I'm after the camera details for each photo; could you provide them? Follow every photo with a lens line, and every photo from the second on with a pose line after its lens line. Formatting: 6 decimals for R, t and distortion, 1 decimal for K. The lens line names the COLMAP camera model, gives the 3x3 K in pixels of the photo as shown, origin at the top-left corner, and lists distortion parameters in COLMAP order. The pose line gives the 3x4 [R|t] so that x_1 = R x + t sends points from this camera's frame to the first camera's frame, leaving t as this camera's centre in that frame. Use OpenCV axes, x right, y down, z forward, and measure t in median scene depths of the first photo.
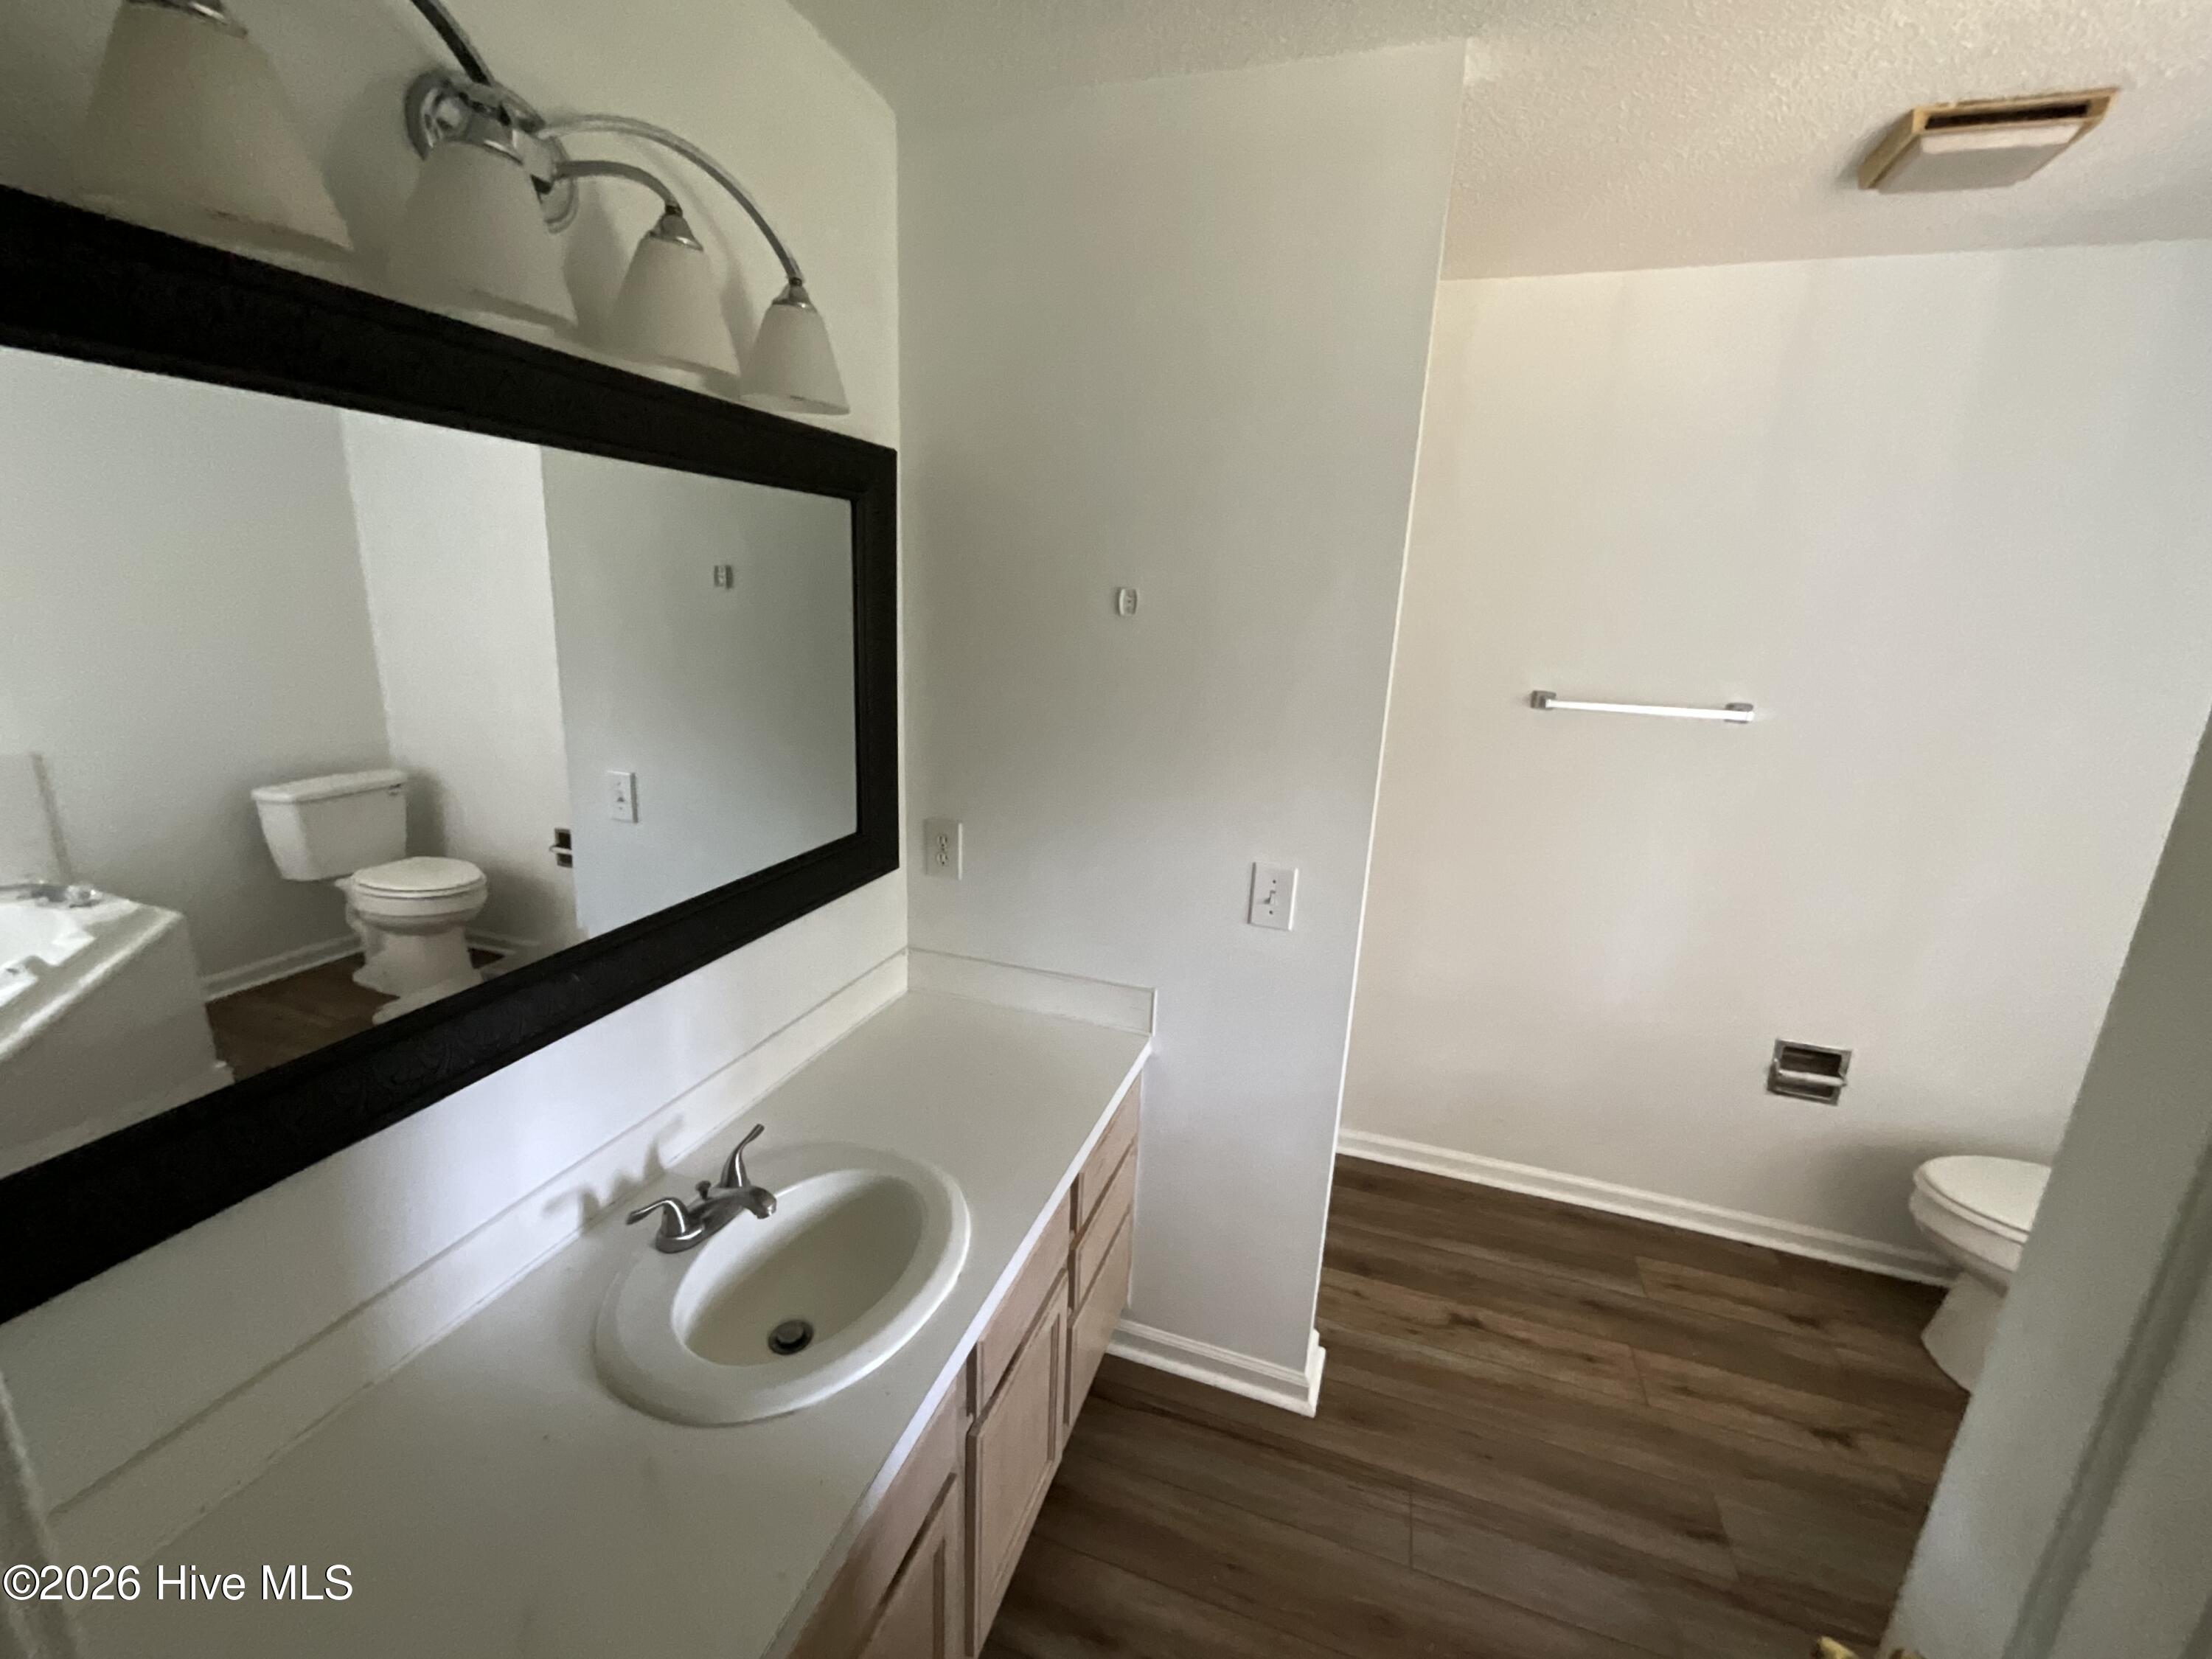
lens RADIAL K [[892.0, 0, 1103.8], [0, 892.0, 832.0], [0, 0, 1]] dist [0.000361, -0.005413]
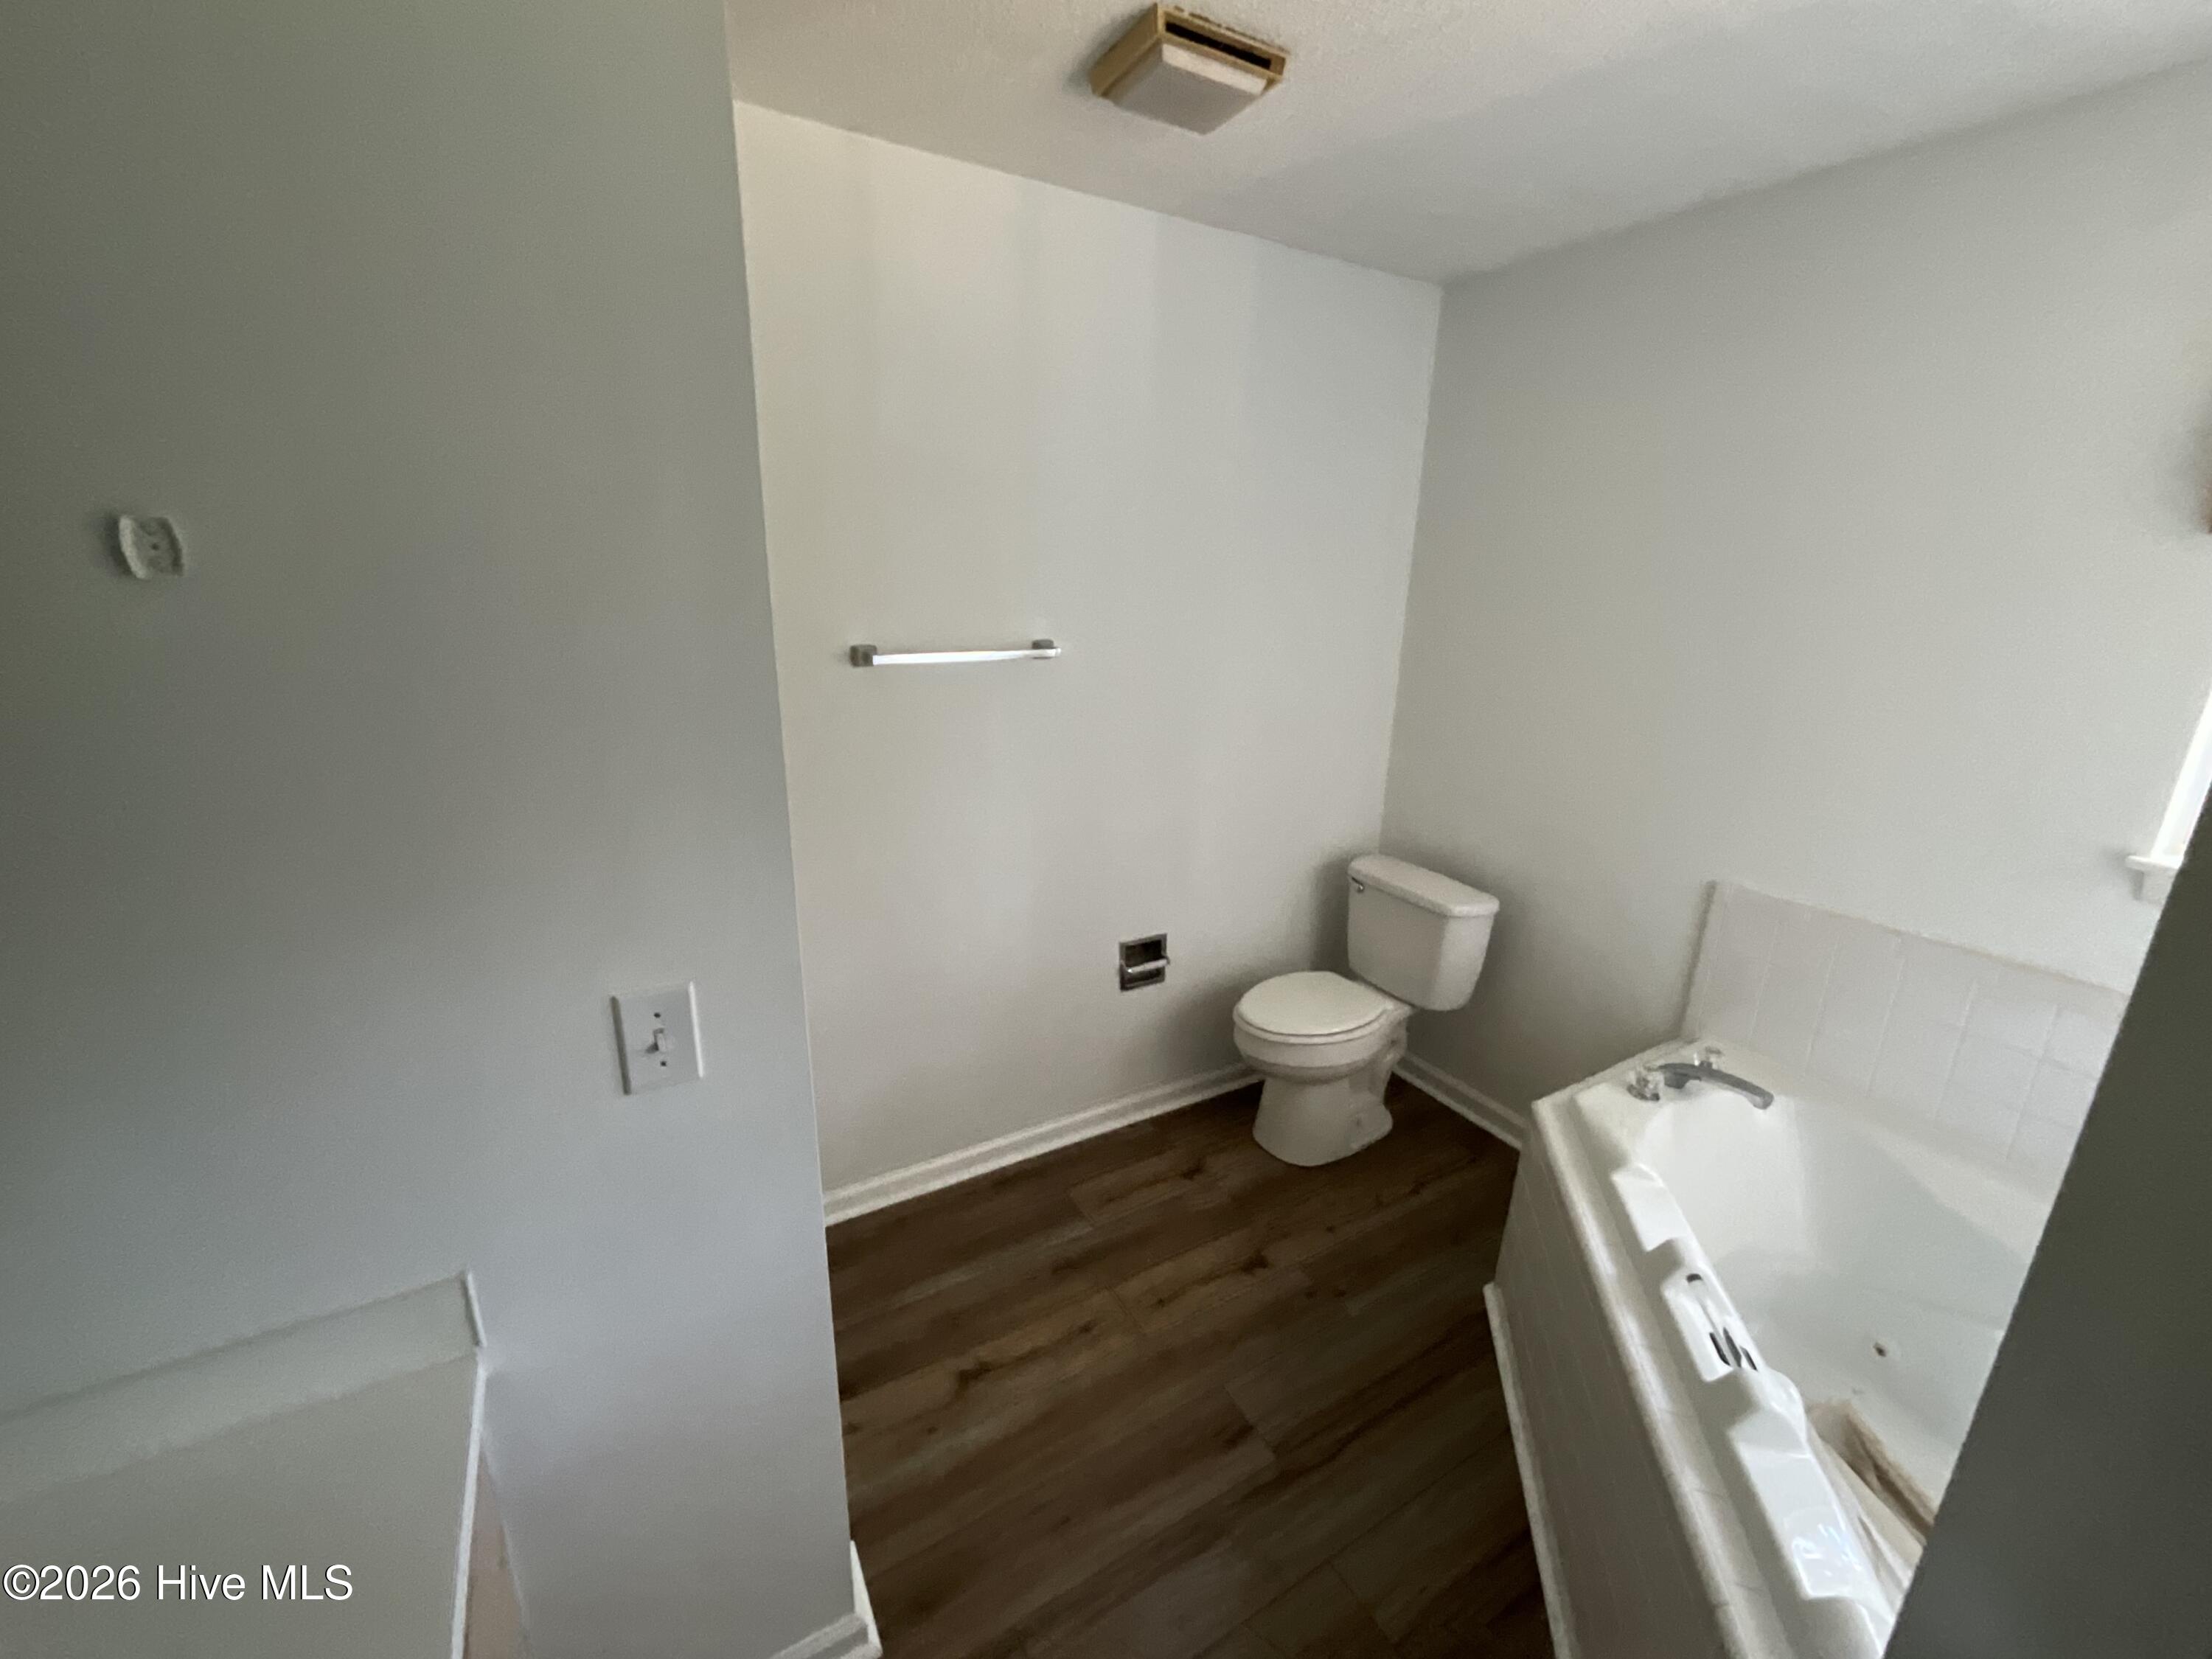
lens RADIAL K [[892.0, 0, 1103.8], [0, 892.0, 832.0], [0, 0, 1]] dist [0.000361, -0.005413]
pose [[0.649017, -0.243478, 0.720761, -0.014631], [0.194863, 0.969002, 0.151868, -0.081887], [-0.735395, 0.041885, 0.676343, 0.308818]]
